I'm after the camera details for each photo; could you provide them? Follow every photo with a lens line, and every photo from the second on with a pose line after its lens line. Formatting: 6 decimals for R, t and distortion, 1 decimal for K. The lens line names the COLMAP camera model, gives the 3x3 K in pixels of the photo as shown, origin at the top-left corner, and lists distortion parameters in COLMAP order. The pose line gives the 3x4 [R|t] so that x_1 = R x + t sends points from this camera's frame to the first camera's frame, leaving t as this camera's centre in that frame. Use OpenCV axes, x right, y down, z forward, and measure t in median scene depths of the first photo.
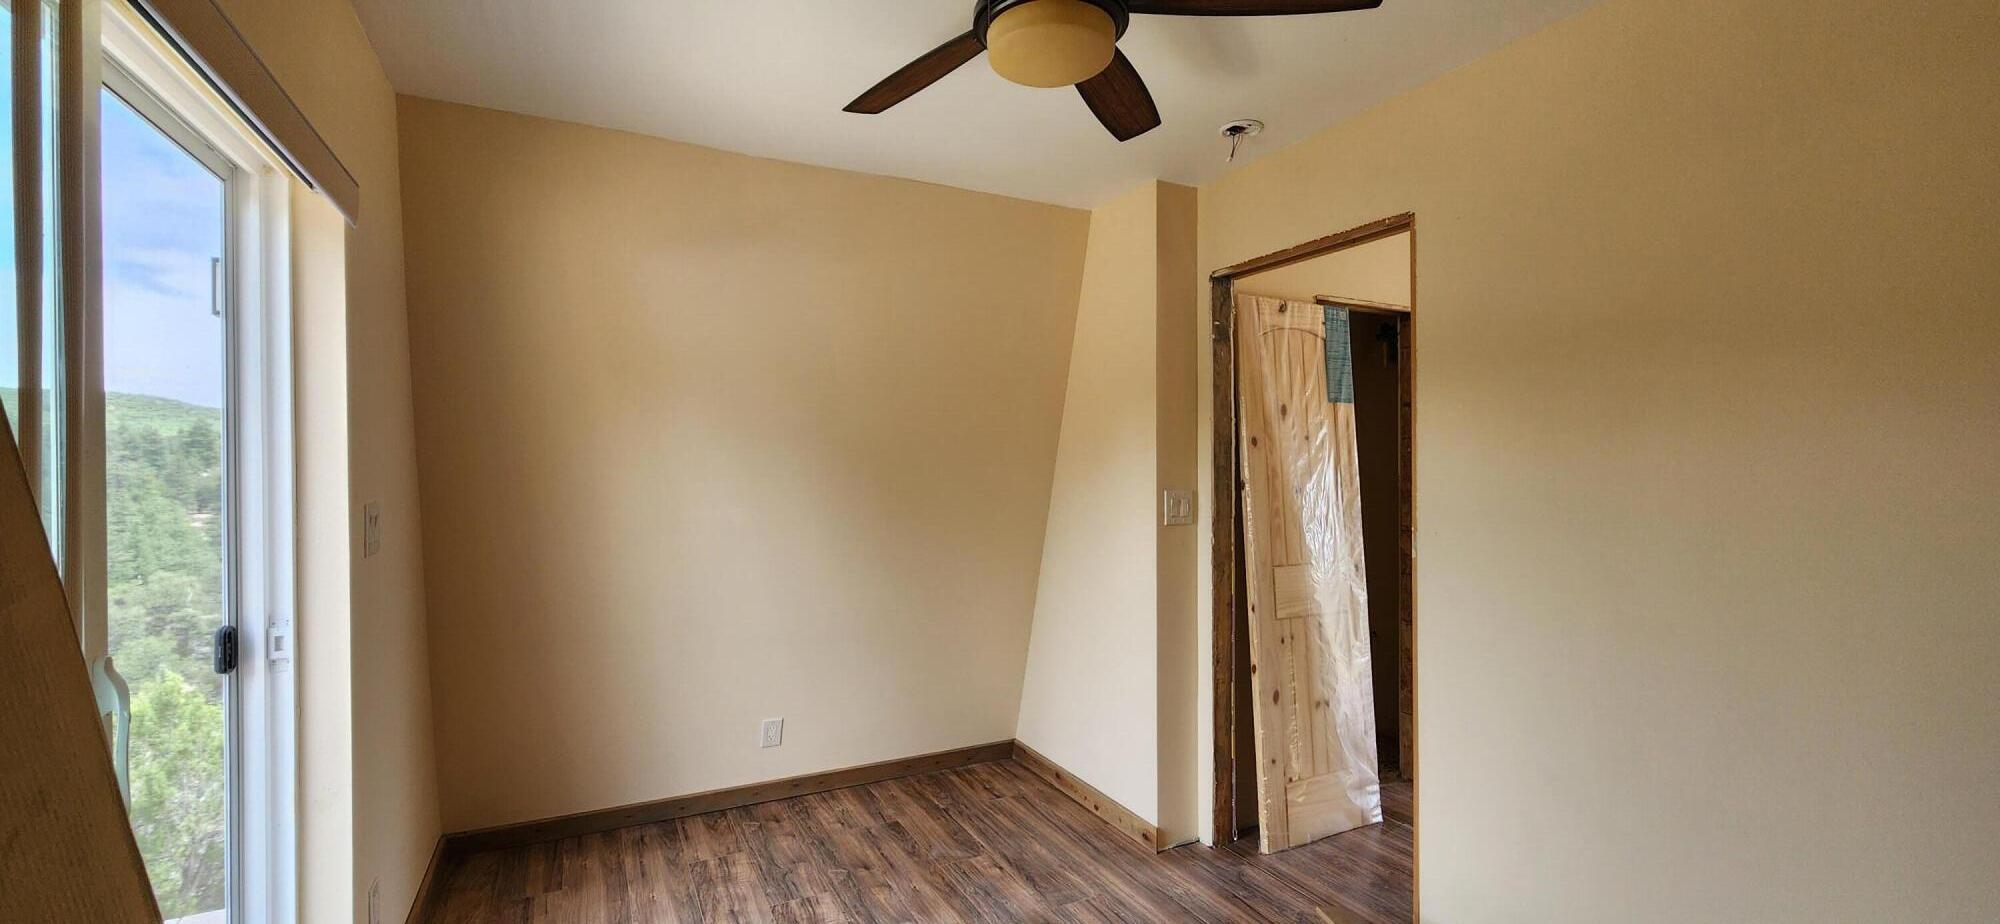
lens RADIAL K [[820.1, 0, 987.9], [0, 820.1, 468.9], [0, 0, 1]] dist [0.004223, -0.004121]
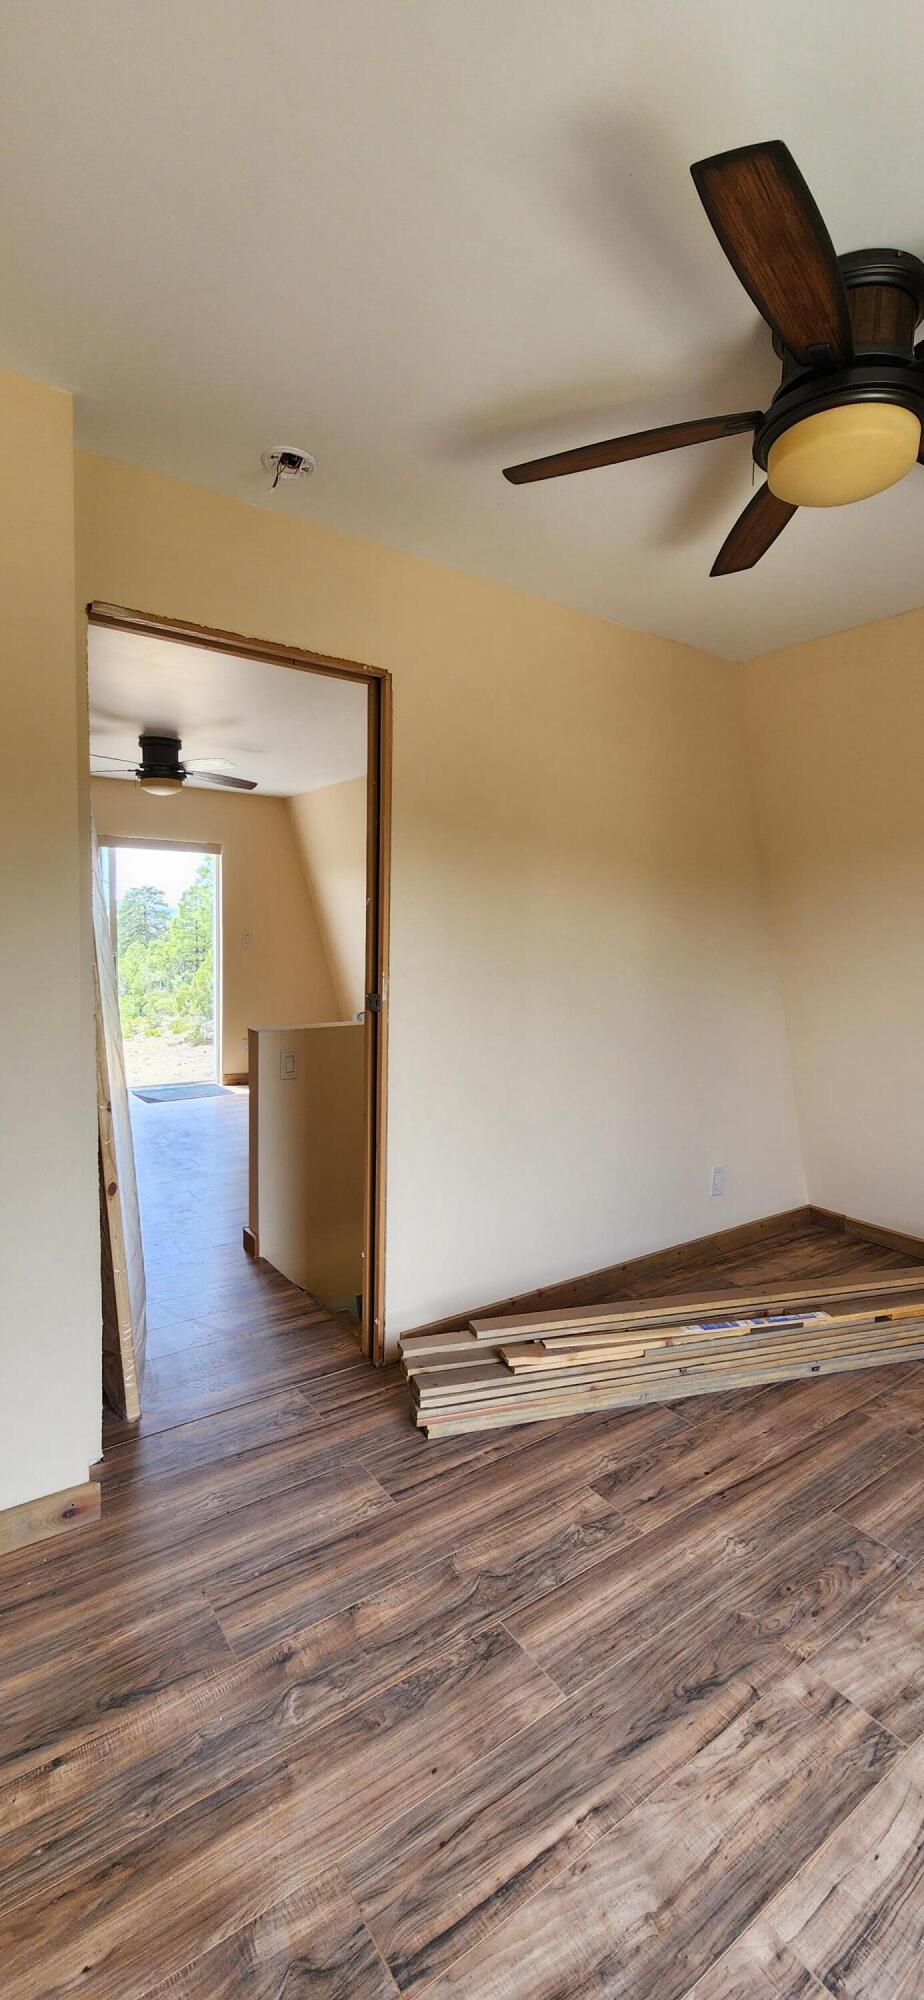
lens RADIAL K [[820.1, 0, 464.6], [0, 820.1, 994.6], [0, 0, 1]] dist [0.004223, -0.004121]
pose [[-0.166246, -0.071956, 0.983455, -0.469163], [-0.026351, 0.997302, 0.068515, 0.018039], [-0.985732, -0.014525, -0.167694, 0.902612]]
